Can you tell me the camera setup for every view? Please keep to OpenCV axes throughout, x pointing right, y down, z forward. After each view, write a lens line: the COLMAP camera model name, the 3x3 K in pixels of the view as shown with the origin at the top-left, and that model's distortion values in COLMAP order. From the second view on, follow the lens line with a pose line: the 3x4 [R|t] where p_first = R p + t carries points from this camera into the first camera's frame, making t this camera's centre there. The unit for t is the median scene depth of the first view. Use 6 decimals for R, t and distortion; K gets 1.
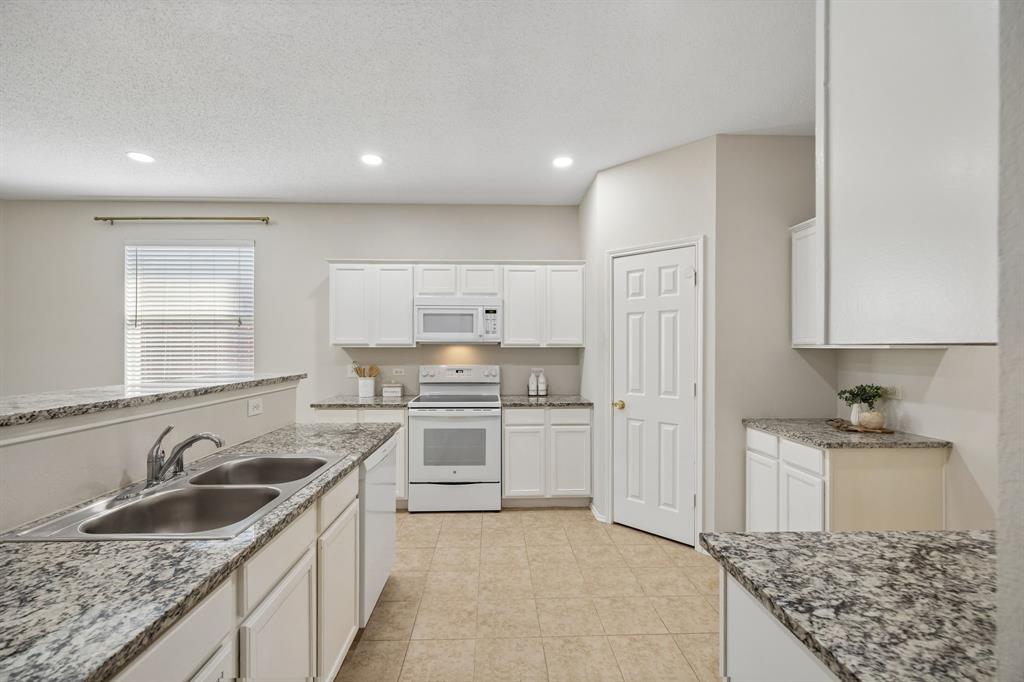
lens RADIAL K [[437.3, 0, 505.6], [0, 437.3, 346.0], [0, 0, 1]] dist [-0.011797, 0.000048]
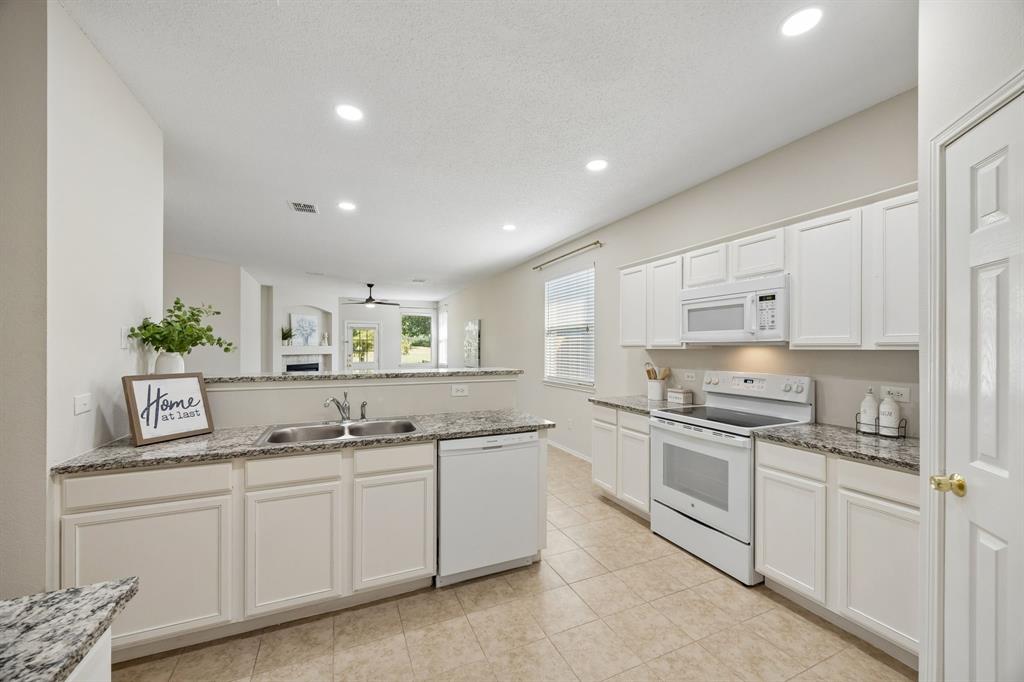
lens RADIAL K [[391.9, 0, 506.7], [0, 391.9, 349.1], [0, 0, 1]] dist [0.001012, 0.000190]
pose [[0.367457, 0.002967, -0.930036, 0.392102], [0.002377, 0.999989, 0.004130, -0.000959], [0.930037, -0.003728, 0.367446, 0.387619]]
